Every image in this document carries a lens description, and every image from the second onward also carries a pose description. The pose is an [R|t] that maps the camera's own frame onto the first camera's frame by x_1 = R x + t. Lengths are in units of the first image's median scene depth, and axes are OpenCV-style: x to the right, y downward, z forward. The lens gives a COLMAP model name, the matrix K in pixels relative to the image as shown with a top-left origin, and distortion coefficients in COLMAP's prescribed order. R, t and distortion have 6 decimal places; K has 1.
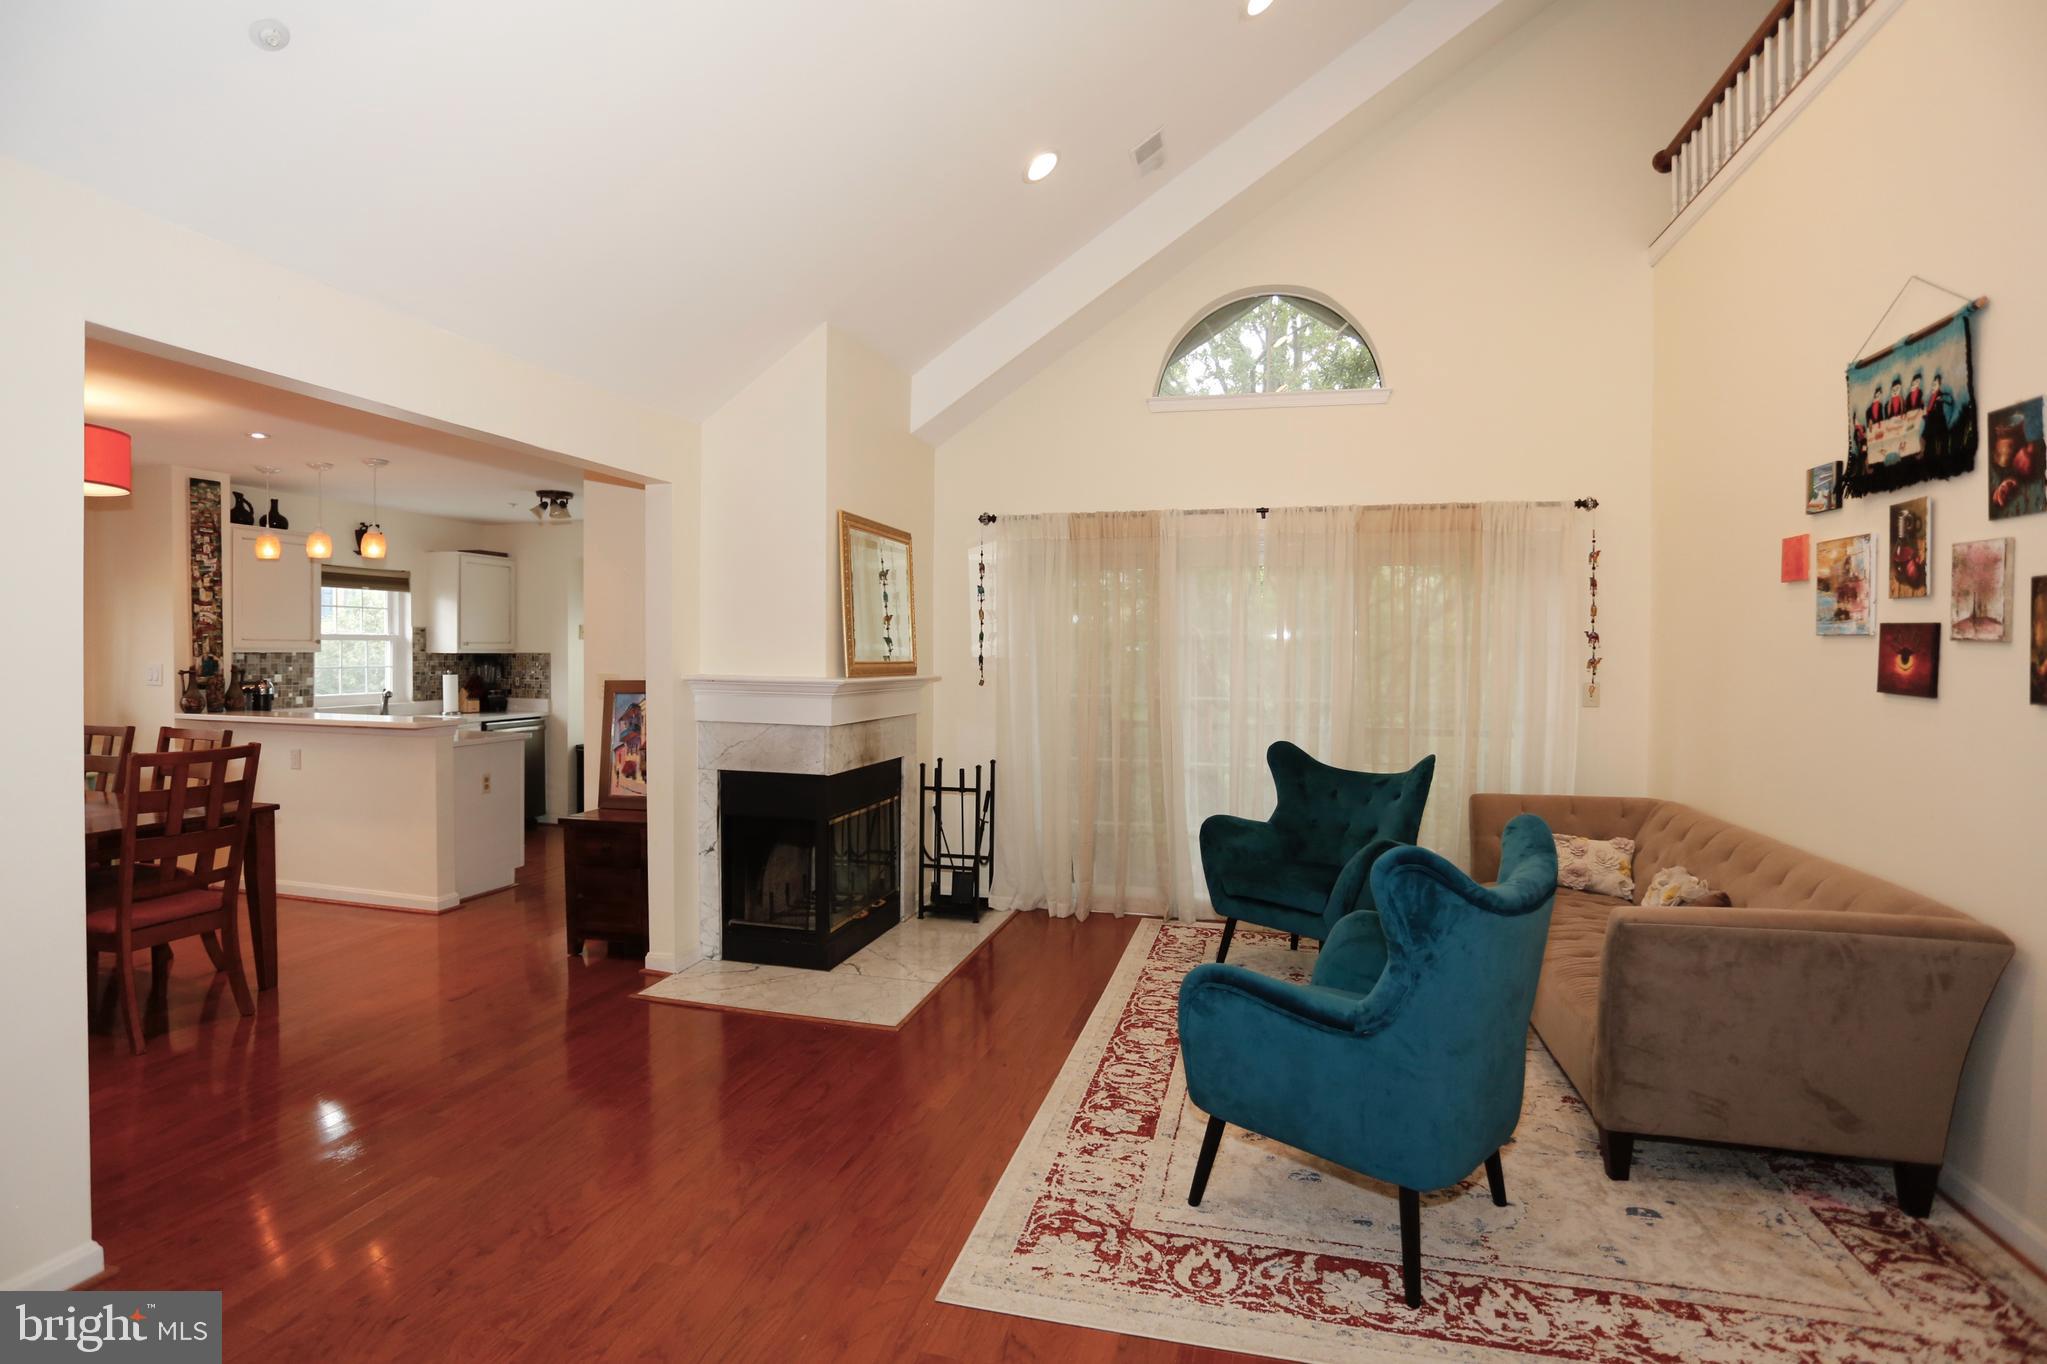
lens RADIAL K [[993.9, 0, 1005.4], [0, 993.9, 669.6], [0, 0, 1]] dist [-0.066071, 0.025296]
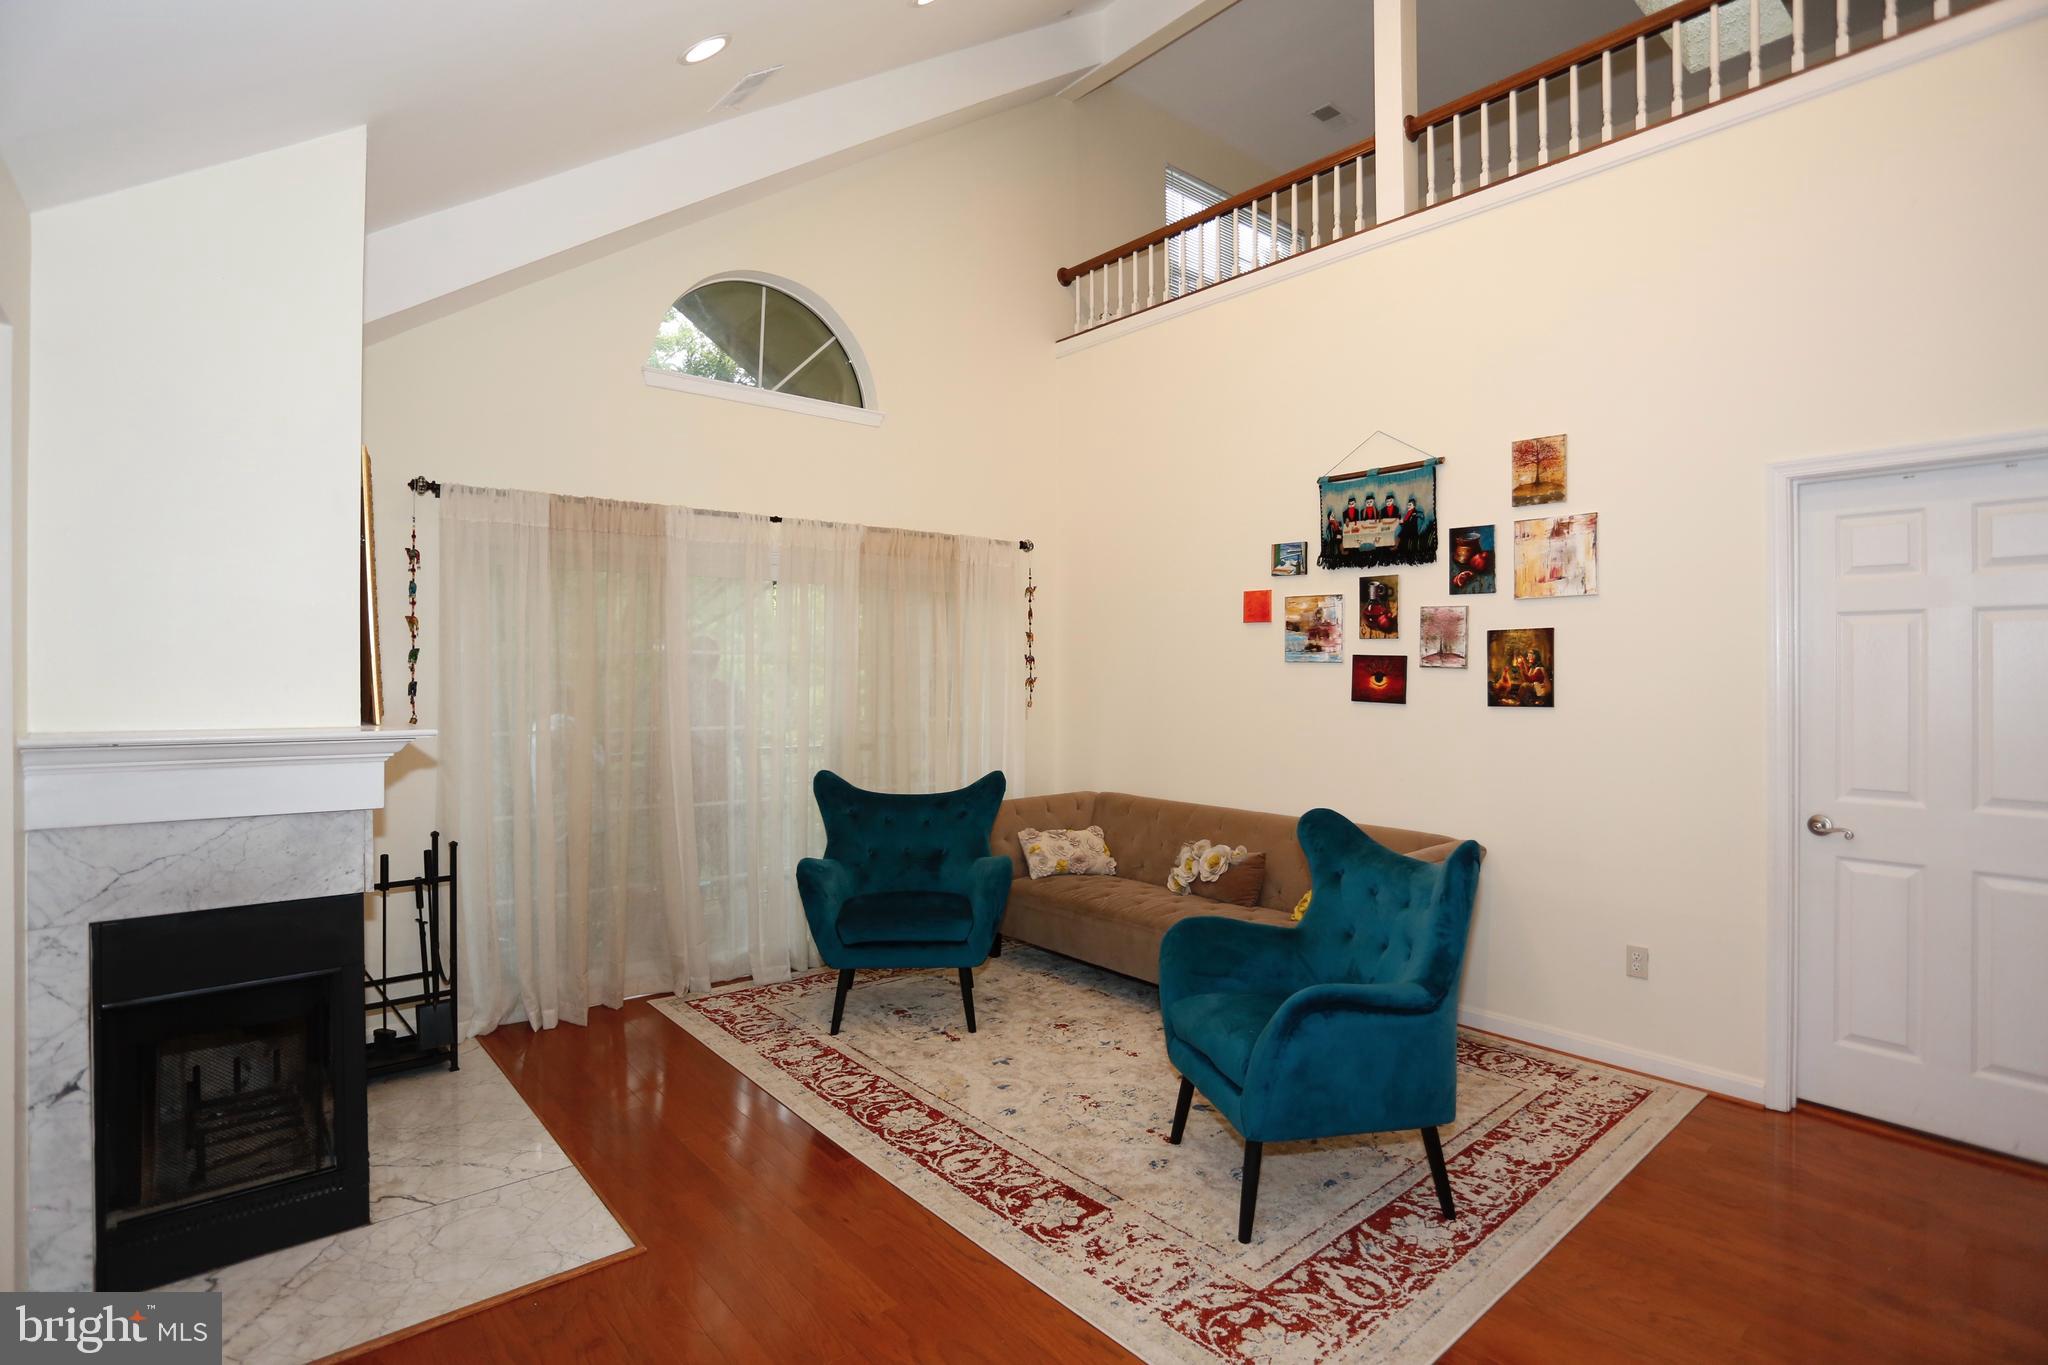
lens RADIAL K [[994.4, 0, 1000.1], [0, 994.4, 669.3], [0, 0, 1]] dist [-0.066071, 0.025296]
pose [[0.578873, -0.006591, 0.815391, -0.416967], [0.015949, 0.999868, -0.003241, -0.018290], [-0.815262, 0.014880, 0.578901, 0.345777]]
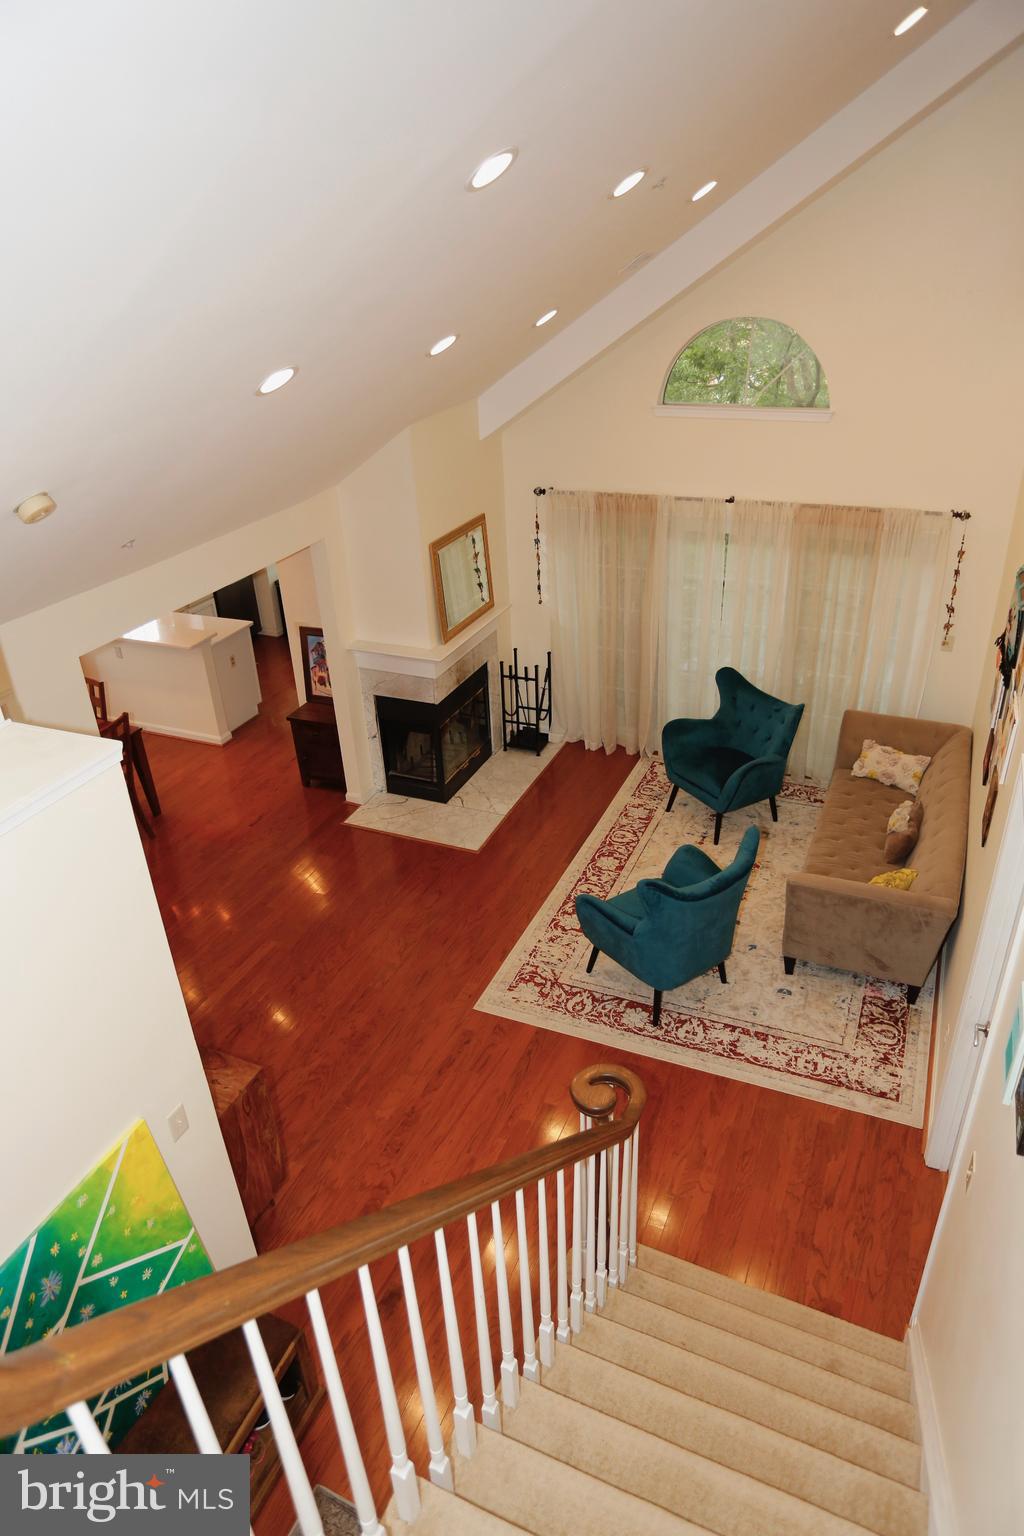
lens RADIAL K [[951.7, 0, 487.6], [0, 951.7, 764.0], [0, 0, 1]] dist [-0.052323, 0.011776]
pose [[0.983839, 0.023740, -0.177473, 0.192491], [0.061445, 0.886220, 0.459172, -0.526996], [0.168181, -0.462656, 0.870439, -0.436624]]
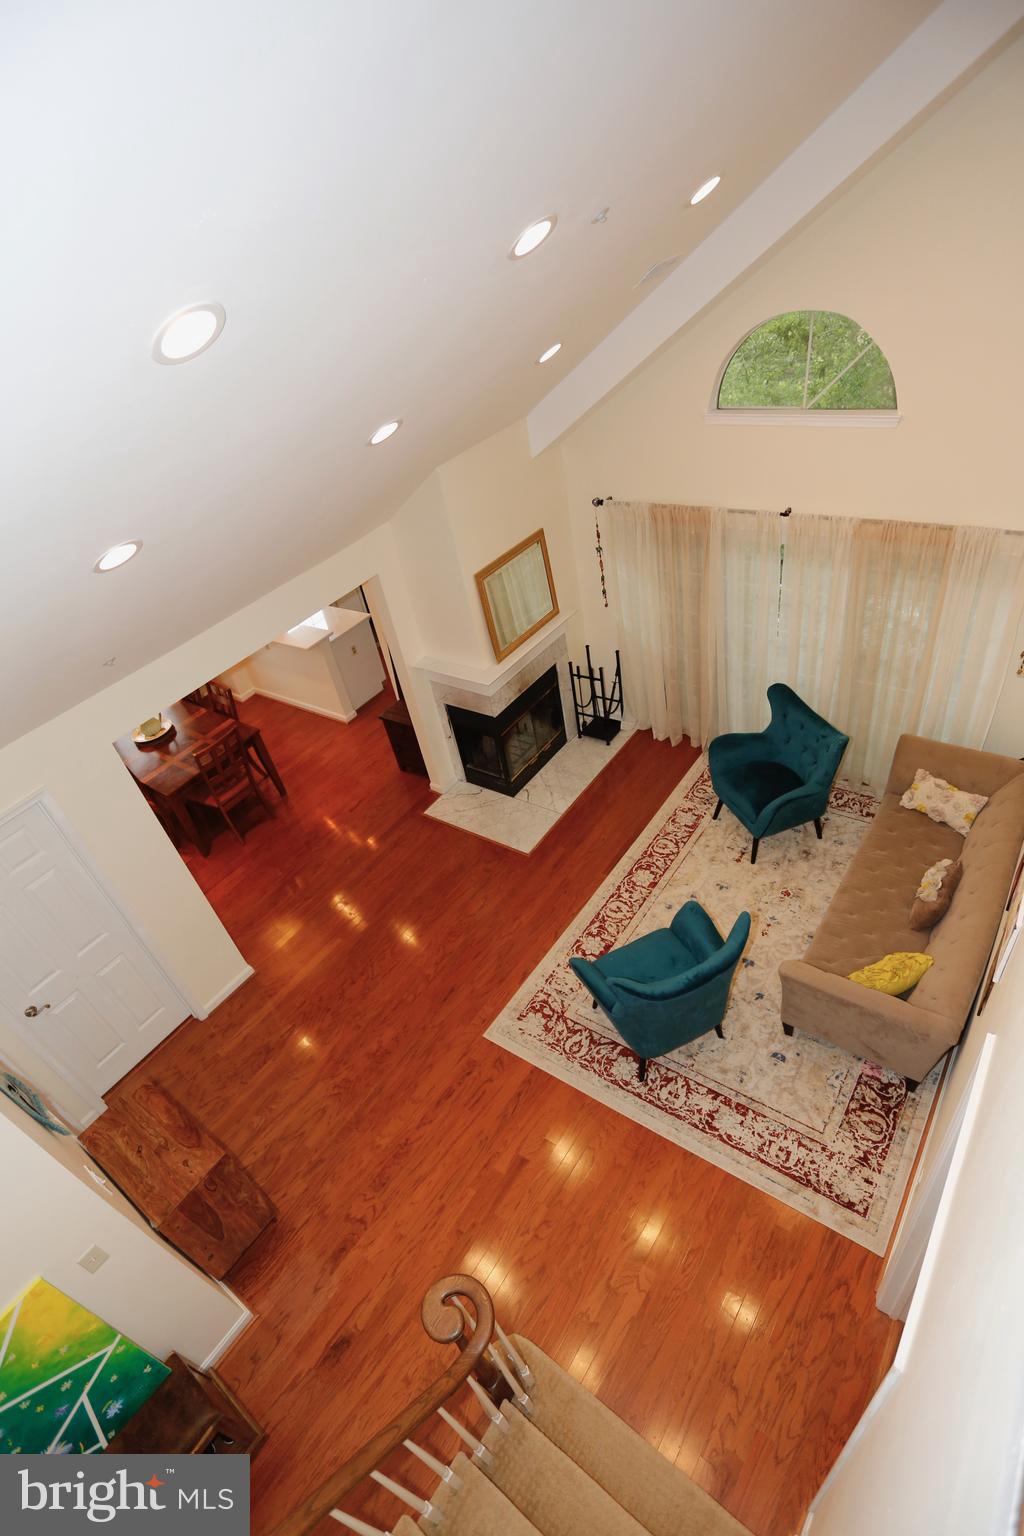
lens RADIAL K [[745.8, 0, 495.1], [0, 745.8, 766.0], [0, 0, 1]] dist [-0.066071, 0.025296]
pose [[0.912560, 0.082659, -0.400502, 0.371517], [0.184181, 0.791331, 0.582985, -0.606914], [0.365119, -0.605774, 0.706913, -0.032939]]
